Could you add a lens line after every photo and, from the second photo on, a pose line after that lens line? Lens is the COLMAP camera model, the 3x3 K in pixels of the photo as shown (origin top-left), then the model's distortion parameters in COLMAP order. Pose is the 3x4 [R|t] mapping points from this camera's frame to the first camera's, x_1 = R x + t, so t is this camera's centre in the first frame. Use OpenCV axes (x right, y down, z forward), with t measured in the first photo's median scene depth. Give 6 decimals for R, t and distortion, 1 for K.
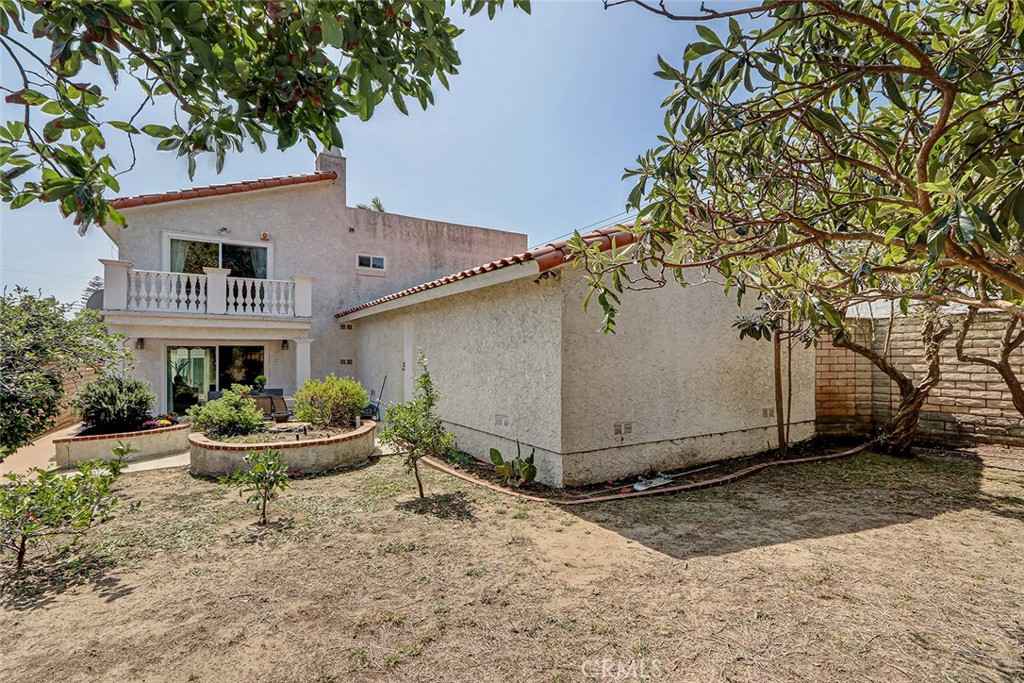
lens RADIAL K [[468.8, 0, 498.8], [0, 468.8, 347.1], [0, 0, 1]] dist [0.001368, -0.000329]
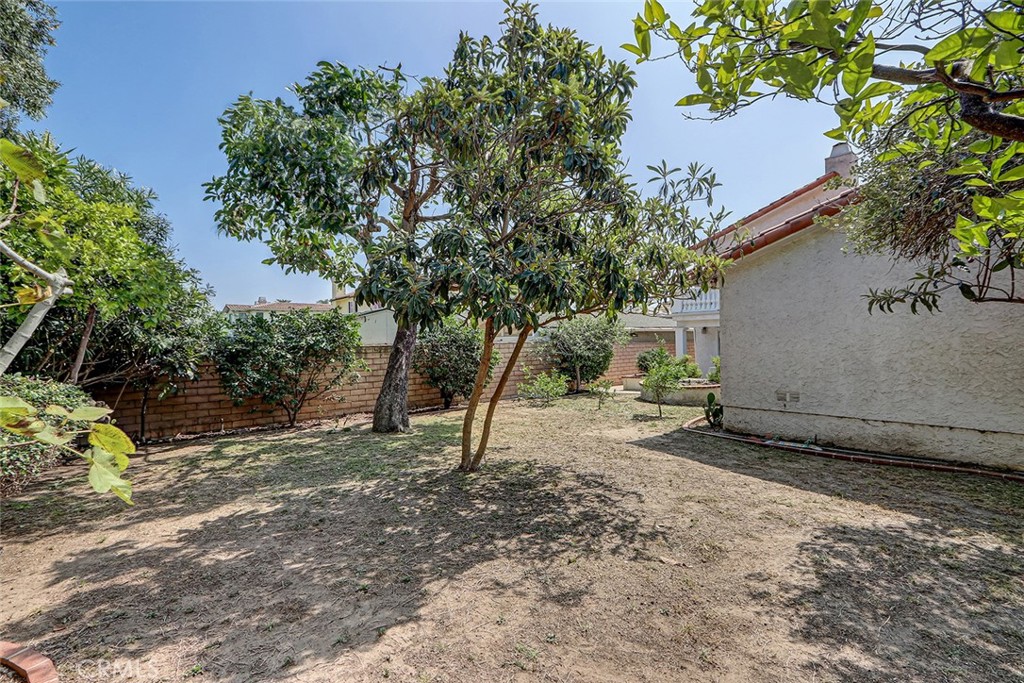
lens RADIAL K [[468.8, 0, 498.8], [0, 468.8, 347.1], [0, 0, 1]] dist [0.001368, -0.000329]
pose [[0.146355, 0.009444, -0.989187, 1.329078], [0.037338, 0.999189, 0.015064, 0.002253], [0.988527, -0.039139, 0.145883, 0.107148]]
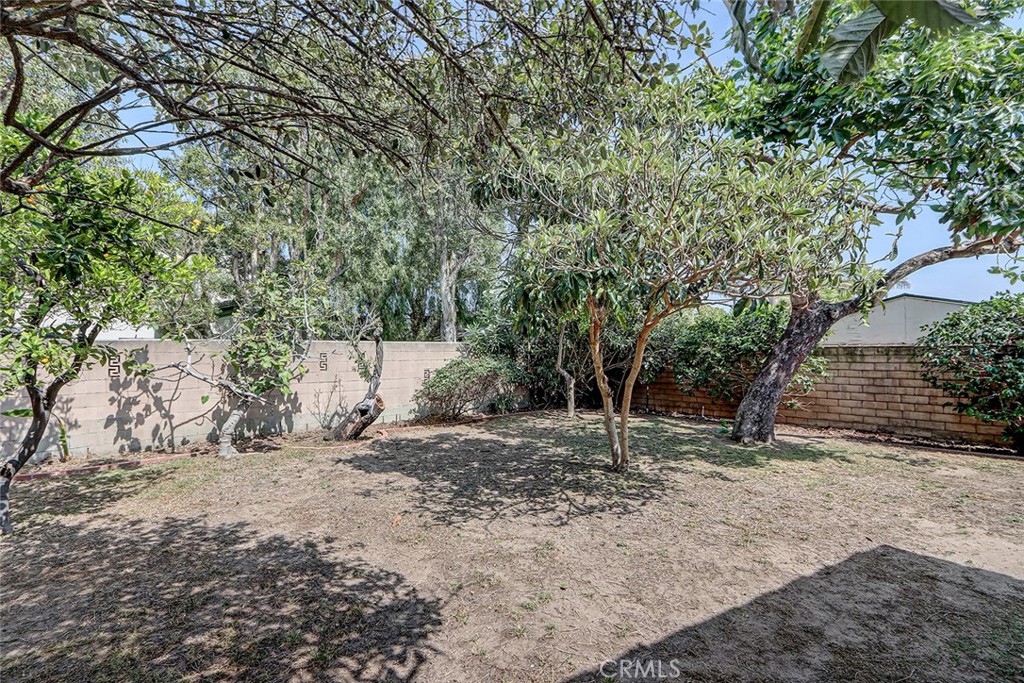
lens RADIAL K [[468.8, 0, 498.8], [0, 468.8, 347.1], [0, 0, 1]] dist [0.001368, -0.000329]
pose [[-0.982019, 0.008261, -0.188602, 0.804449], [0.013404, 0.999572, -0.026007, 0.031386], [0.188306, -0.028067, -0.981709, 1.078451]]
